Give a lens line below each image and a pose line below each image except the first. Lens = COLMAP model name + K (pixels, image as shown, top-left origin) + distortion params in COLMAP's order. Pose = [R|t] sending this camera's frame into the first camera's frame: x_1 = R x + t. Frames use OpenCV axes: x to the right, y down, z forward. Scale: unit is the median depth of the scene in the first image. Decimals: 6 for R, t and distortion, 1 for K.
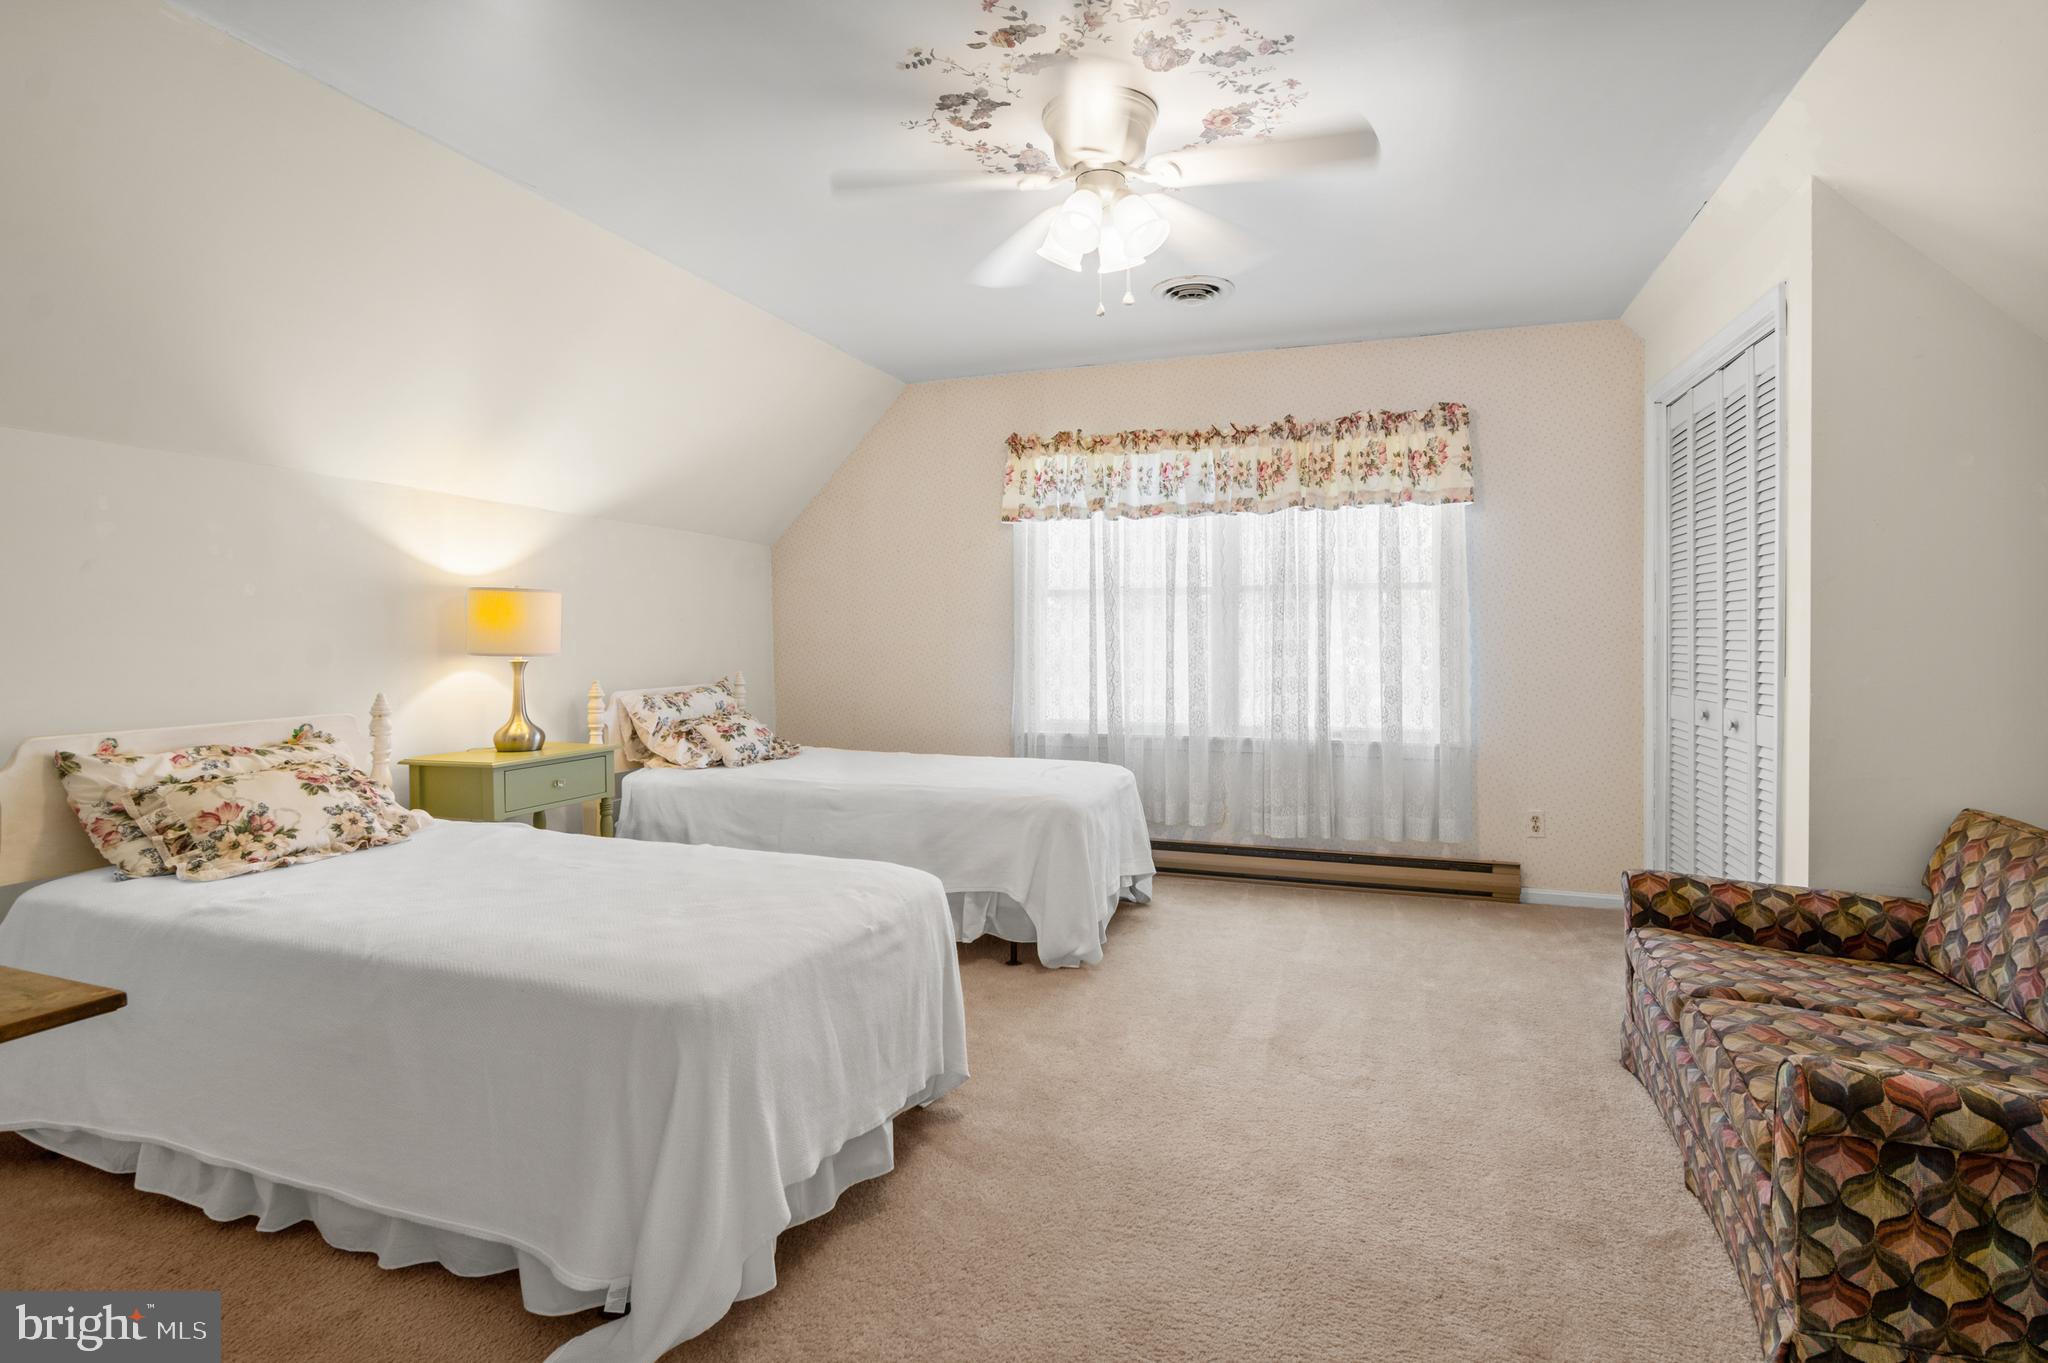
lens RADIAL K [[989.9, 0, 1026.3], [0, 989.9, 662.9], [0, 0, 1]] dist [-0.002638, 0.000093]
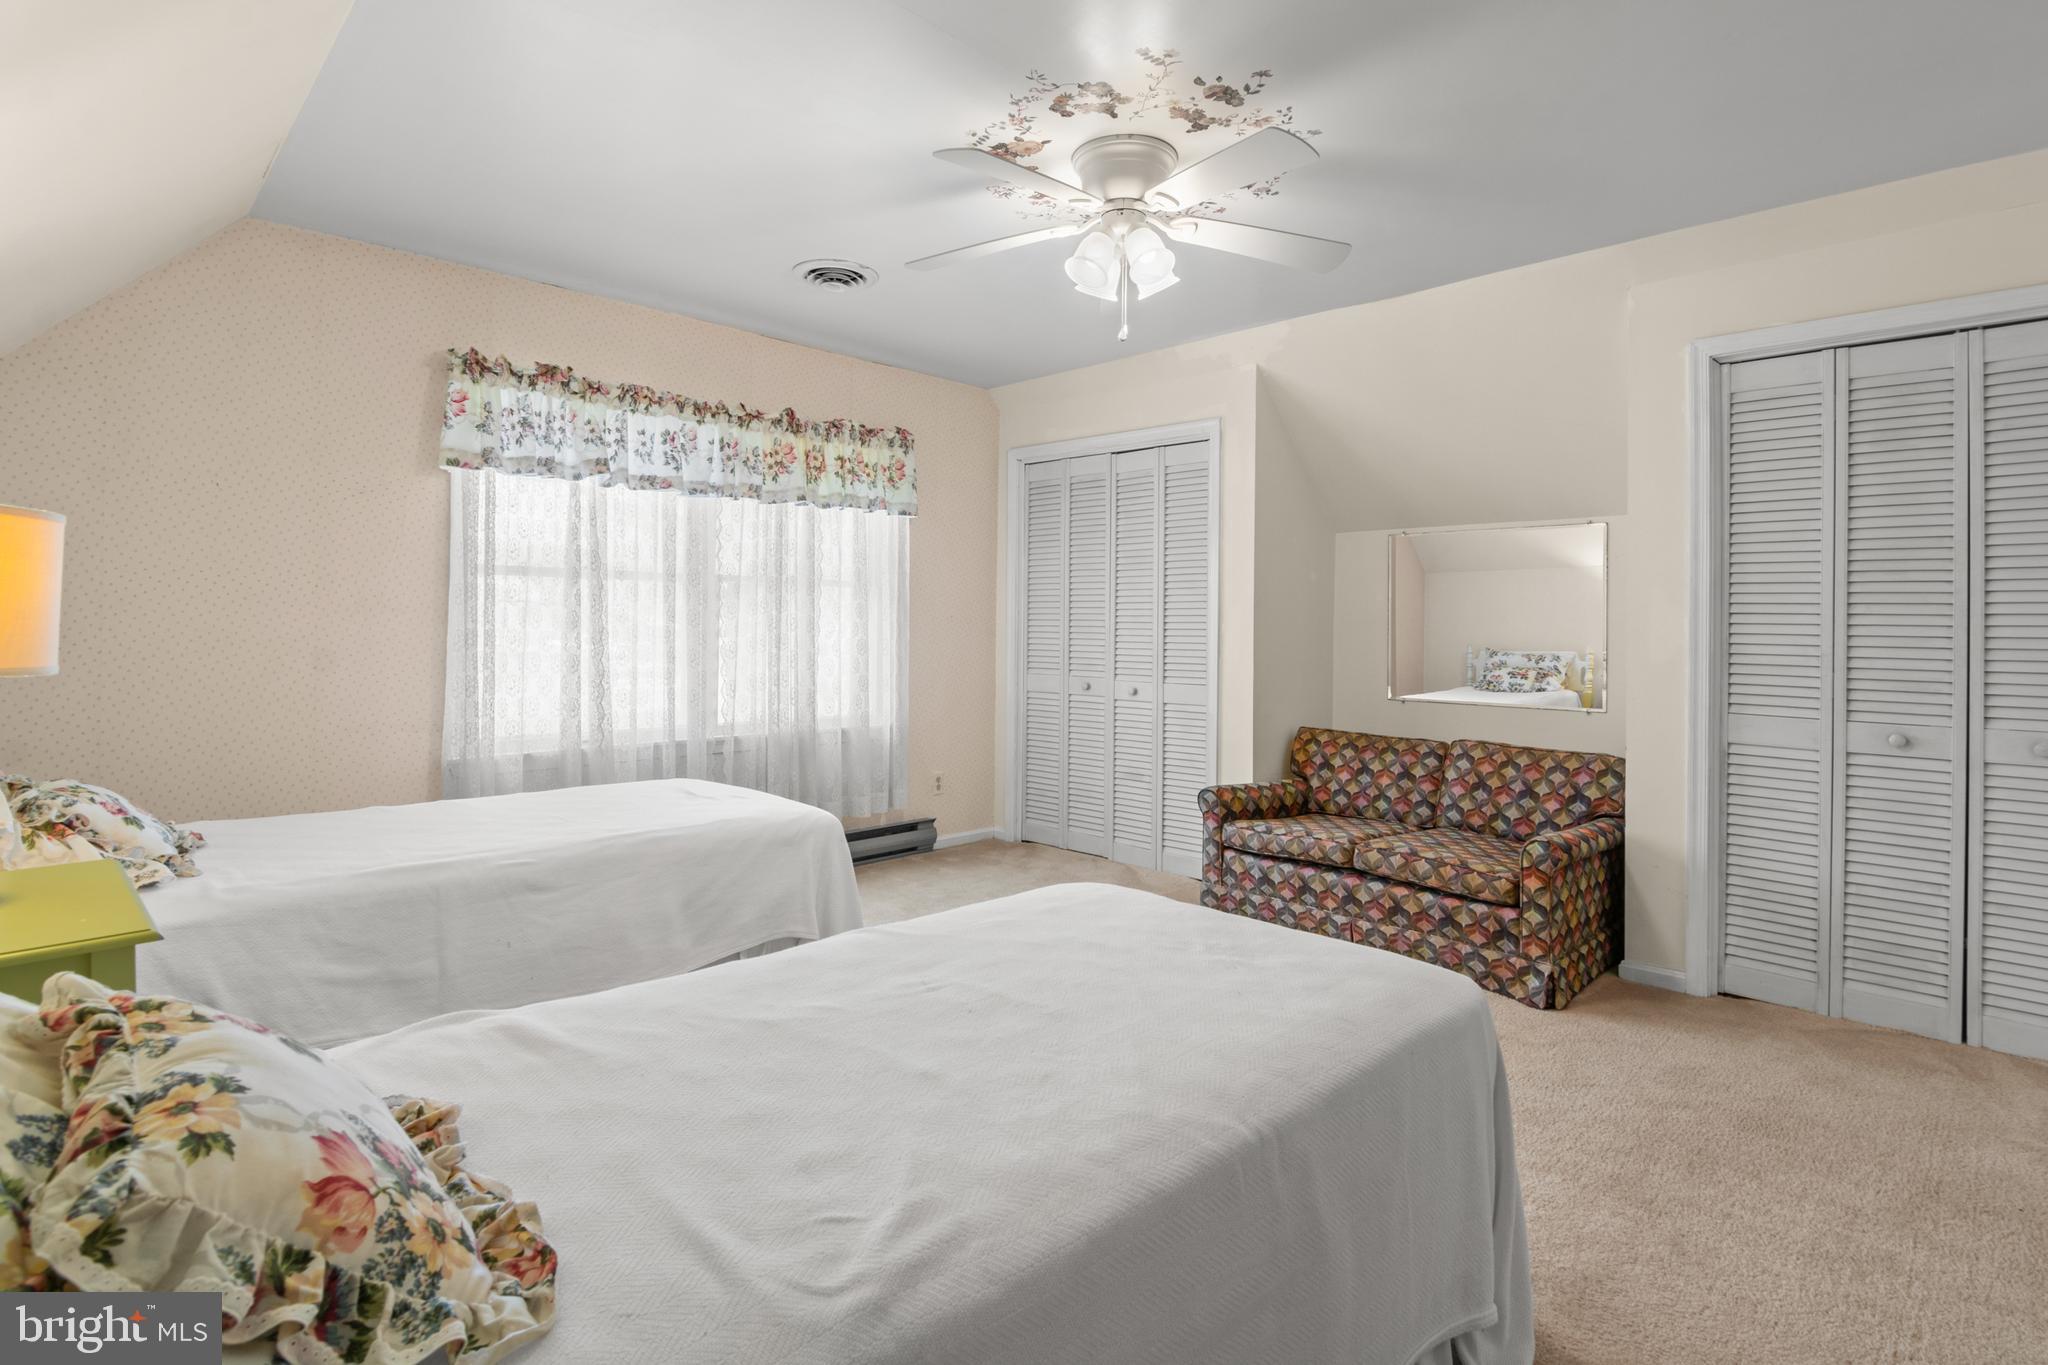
lens RADIAL K [[1009.5, 0, 1015.1], [0, 1009.5, 629.8], [0, 0, 1]] dist [-0.002311, -0.002818]
pose [[0.444878, 0.003930, 0.895583, -0.546451], [0.012871, 0.999859, -0.010781, -0.012239], [-0.895499, 0.016324, 0.444765, 0.345412]]
